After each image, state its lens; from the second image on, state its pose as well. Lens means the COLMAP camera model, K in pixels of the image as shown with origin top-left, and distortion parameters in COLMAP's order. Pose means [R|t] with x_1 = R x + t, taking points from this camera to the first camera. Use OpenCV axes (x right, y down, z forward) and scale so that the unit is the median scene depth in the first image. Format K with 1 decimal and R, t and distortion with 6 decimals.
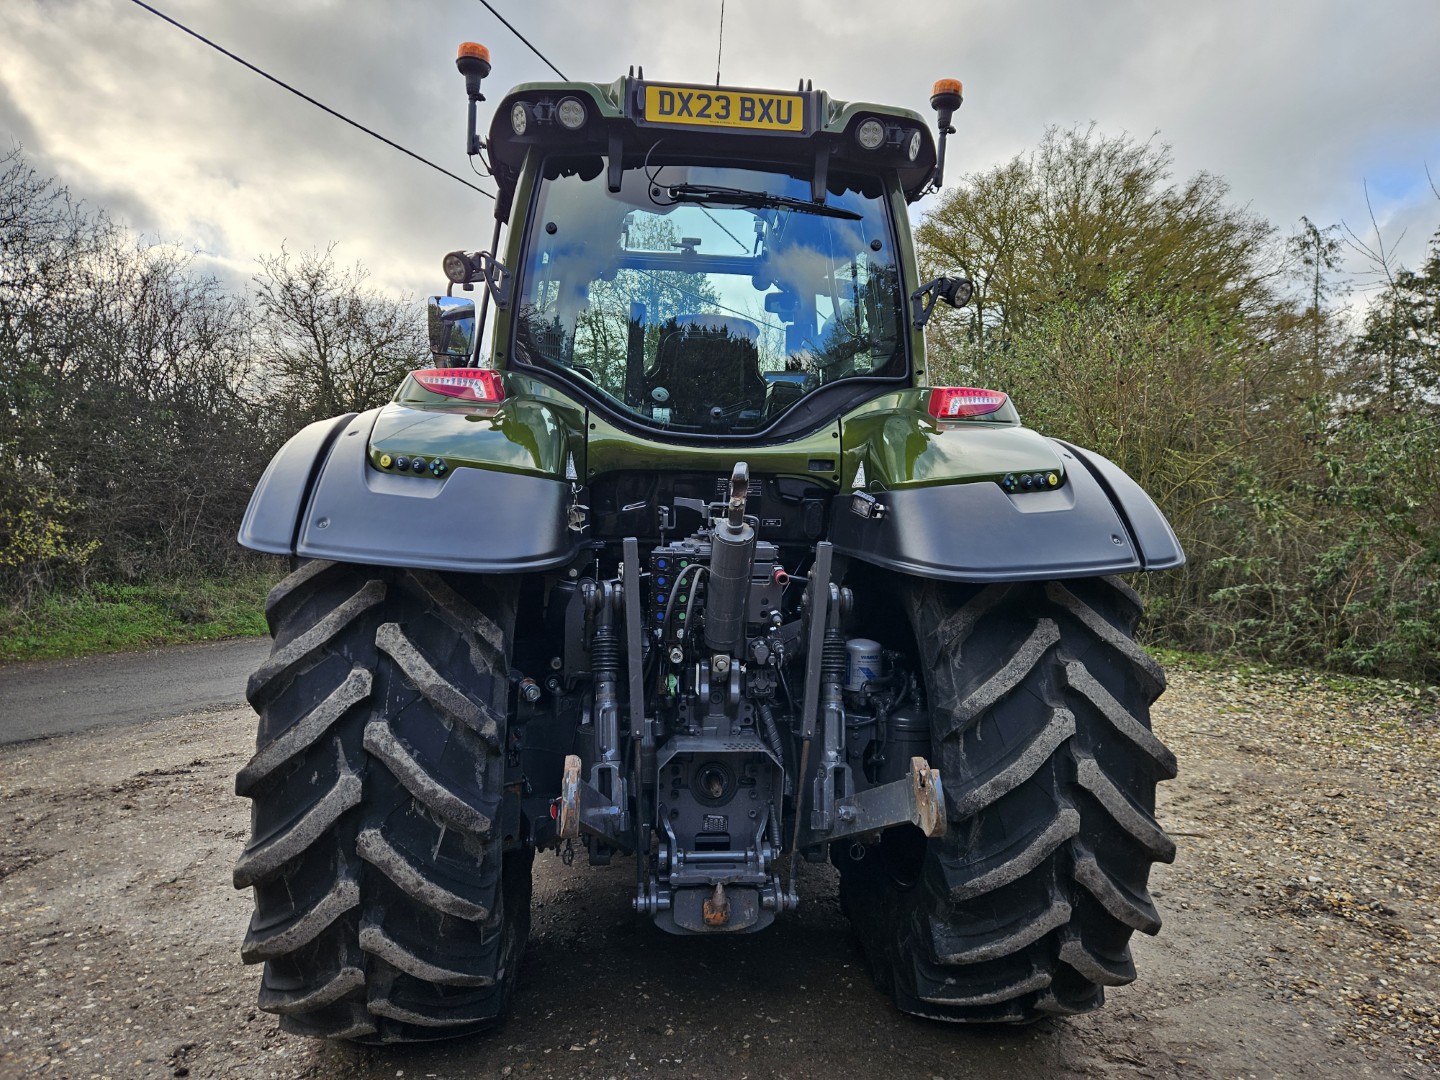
lens RADIAL K [[966.9, 0, 715.8], [0, 966.9, 560.2], [0, 0, 1]] dist [0.098101, -0.093370]
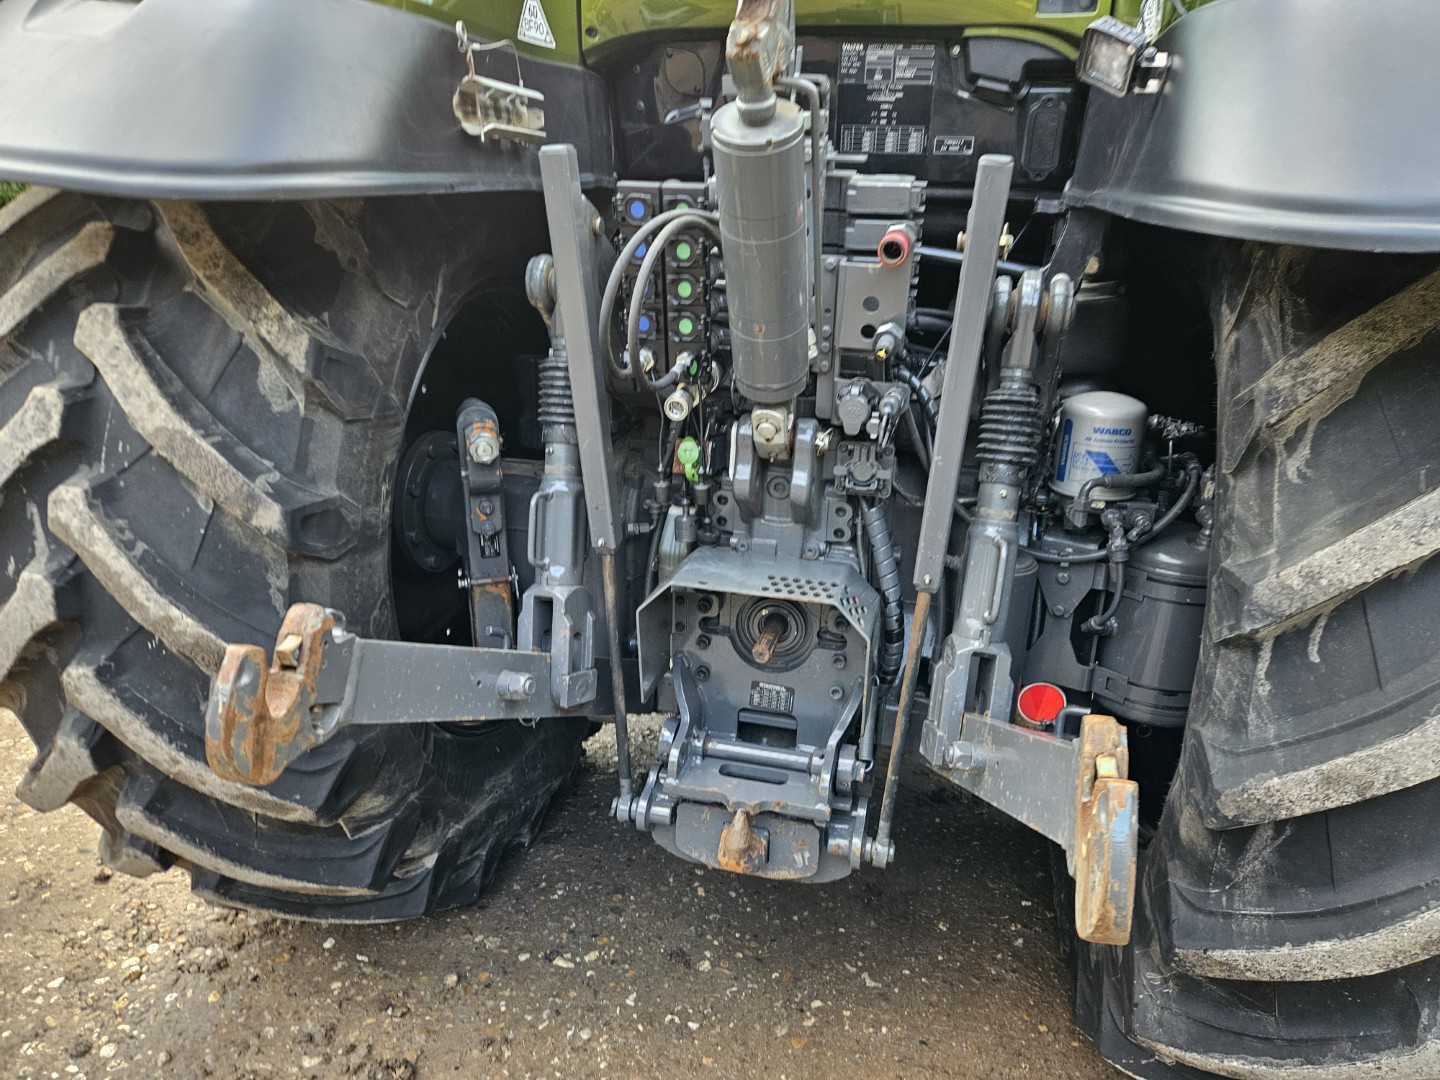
lens RADIAL K [[966.9, 0, 715.8], [0, 966.9, 560.2], [0, 0, 1]] dist [0.098101, -0.093370]
pose [[0.939489, 0.122414, -0.319961, 0.151509], [-0.029692, 0.959560, 0.279935, 0.032110], [0.341289, -0.253495, 0.905131, 0.512836]]
